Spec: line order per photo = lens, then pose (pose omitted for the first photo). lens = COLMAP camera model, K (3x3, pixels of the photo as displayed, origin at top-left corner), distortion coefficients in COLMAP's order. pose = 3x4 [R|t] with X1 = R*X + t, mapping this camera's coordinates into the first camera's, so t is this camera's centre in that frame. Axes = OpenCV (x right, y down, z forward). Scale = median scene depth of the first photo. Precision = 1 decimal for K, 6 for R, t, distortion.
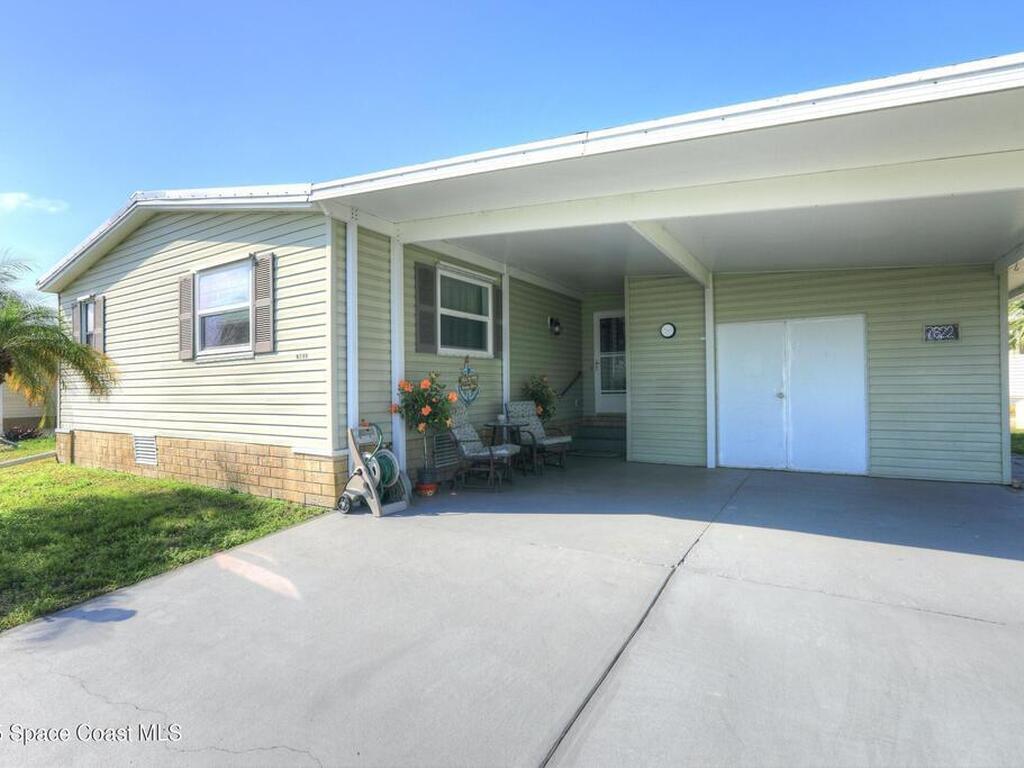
lens RADIAL K [[513.2, 0, 512.0], [0, 513.2, 384.0], [0, 0, 1]] dist [-0.060485, 0.000185]
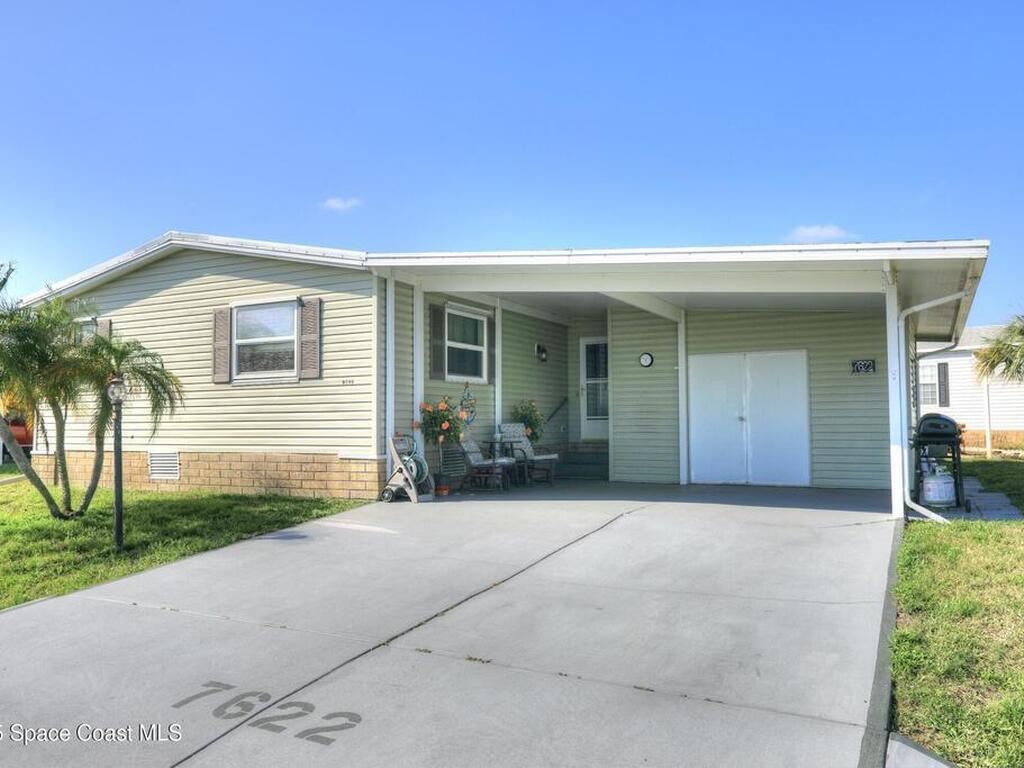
lens RADIAL K [[799.8, 0, 512.0], [0, 799.8, 384.0], [0, 0, 1]] dist [-0.002152, -0.000389]
pose [[0.997882, 0.009728, 0.064318, -0.111946], [-0.006832, 0.998960, -0.045086, 0.031693], [-0.064690, 0.044551, 0.996910, -0.849893]]
